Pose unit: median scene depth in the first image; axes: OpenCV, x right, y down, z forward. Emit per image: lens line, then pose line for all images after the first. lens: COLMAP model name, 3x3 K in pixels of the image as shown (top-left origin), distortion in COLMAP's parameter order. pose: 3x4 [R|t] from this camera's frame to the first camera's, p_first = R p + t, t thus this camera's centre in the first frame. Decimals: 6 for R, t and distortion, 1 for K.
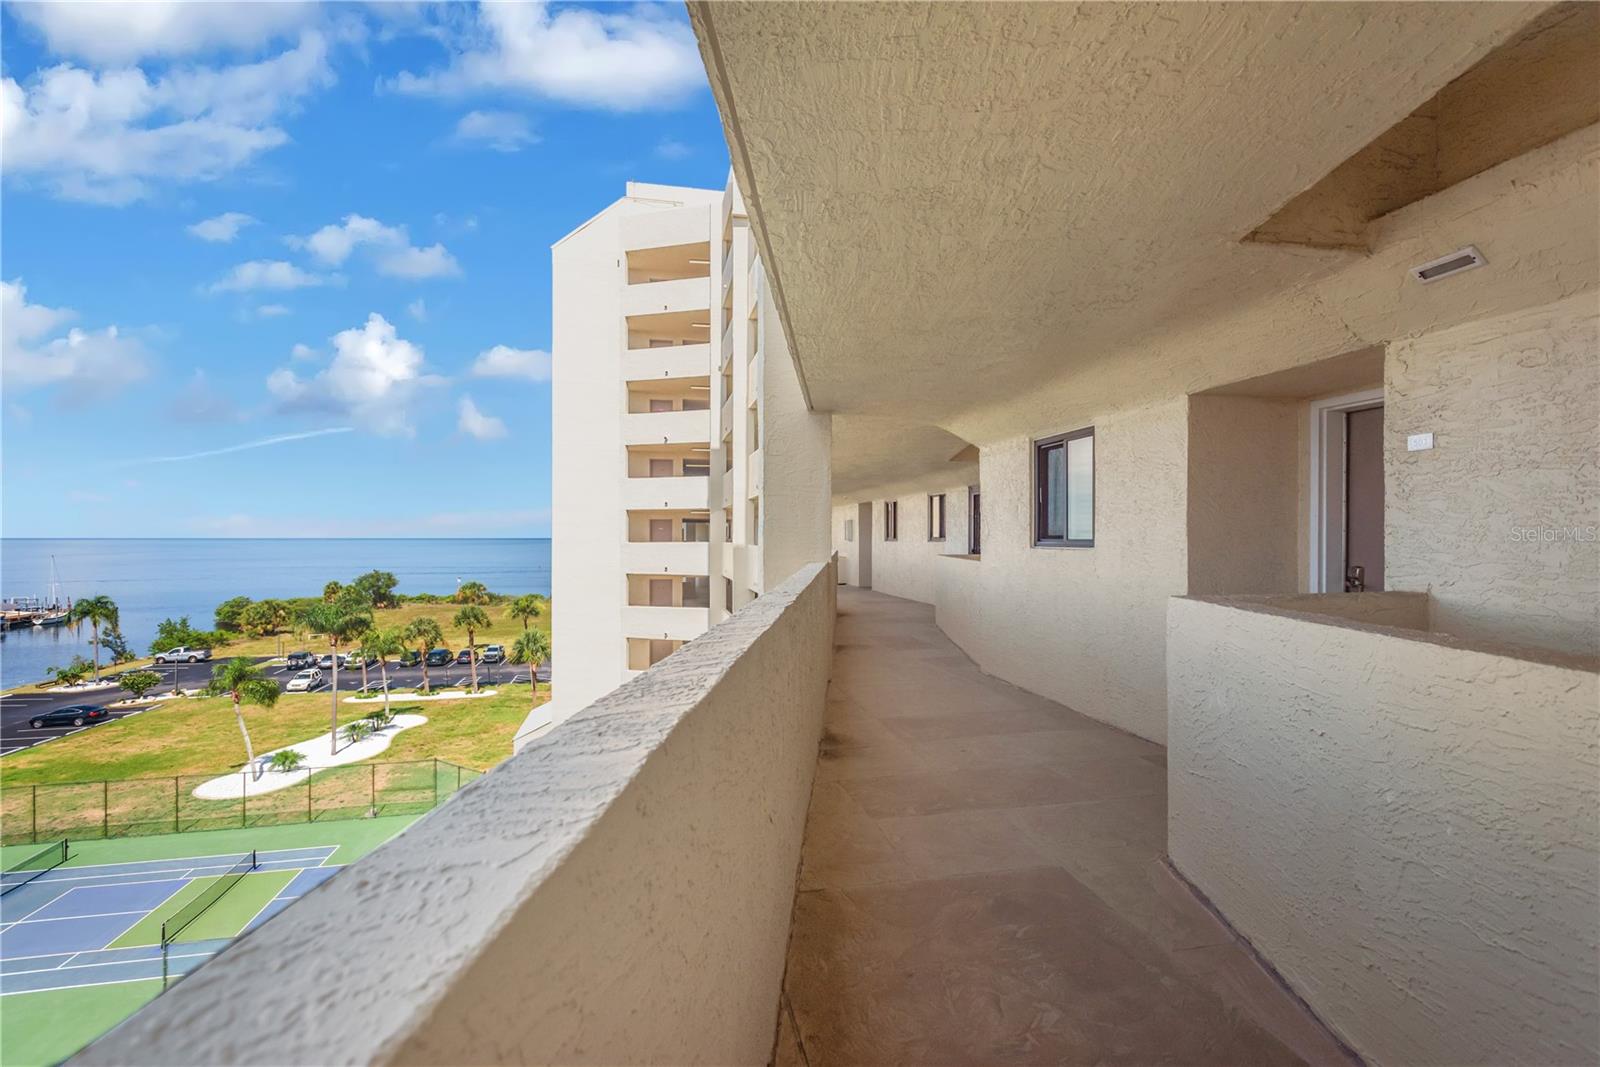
lens RADIAL K [[754.9, 0, 814.6], [0, 754.9, 544.2], [0, 0, 1]] dist [0.007259, -0.002005]
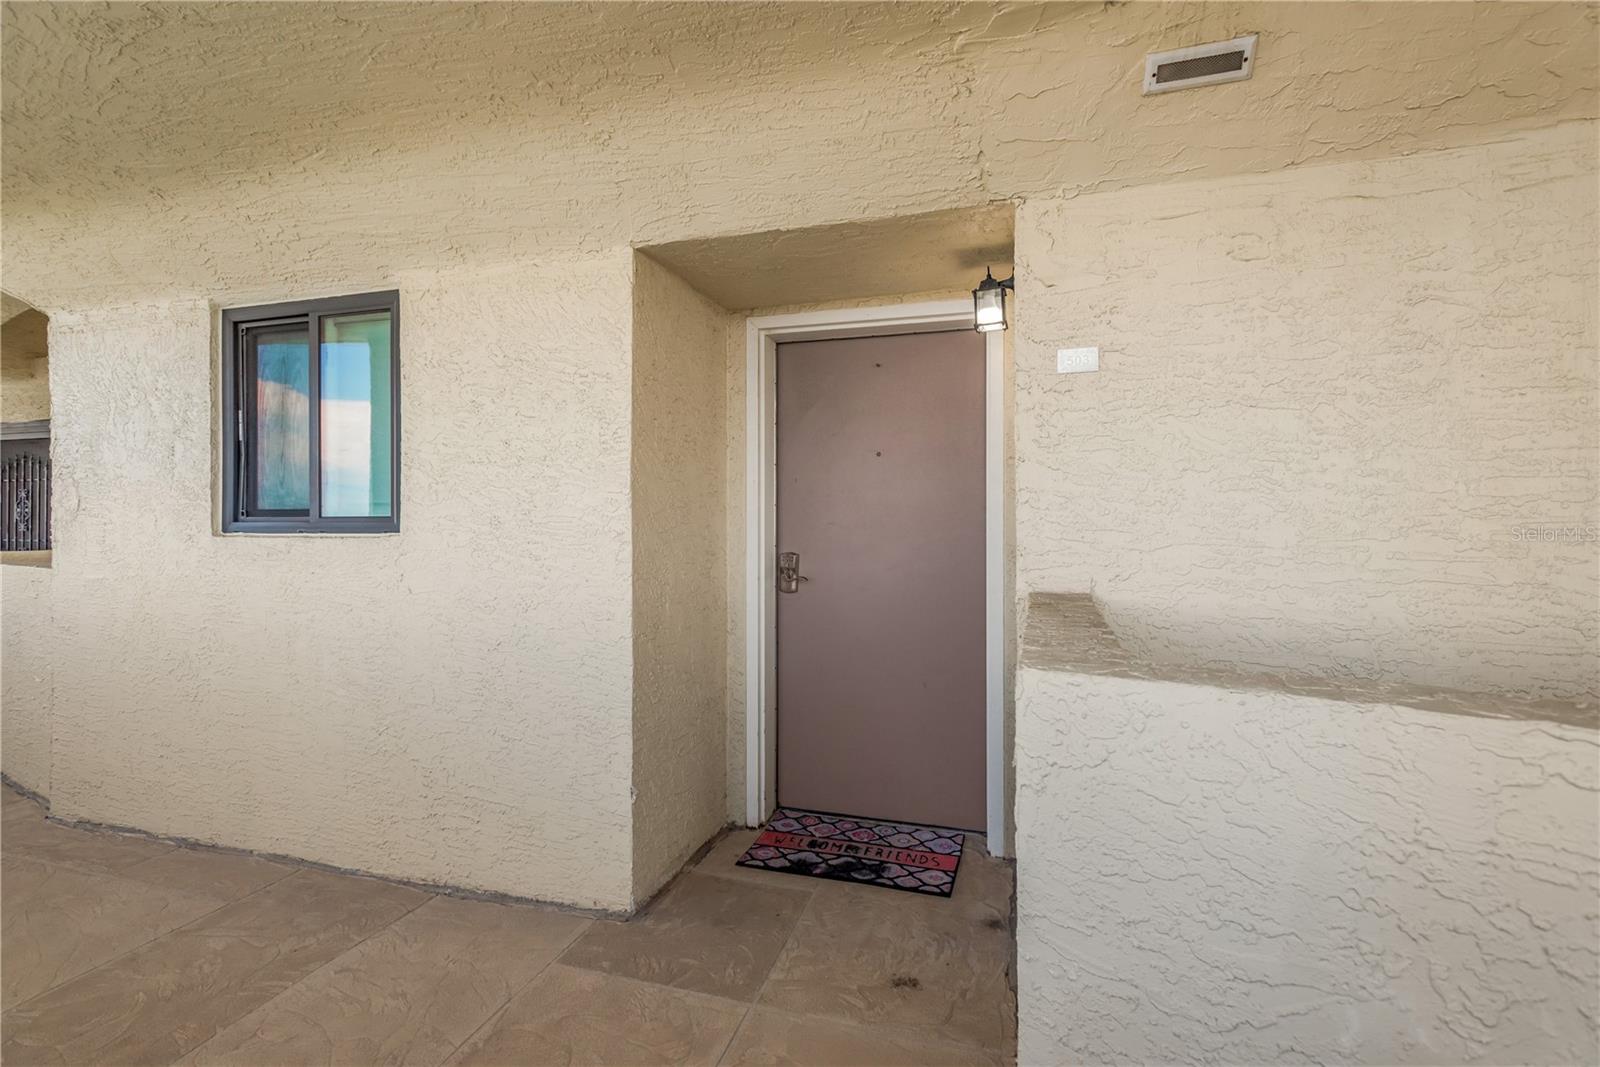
lens RADIAL K [[754.9, 0, 804.3], [0, 754.9, 533.3], [0, 0, 1]] dist [0.007259, -0.002005]
pose [[0.501263, 0.004014, 0.865285, 0.066599], [0.002175, 0.999980, -0.005899, 0.007259], [-0.865292, 0.004839, 0.501245, 0.473111]]
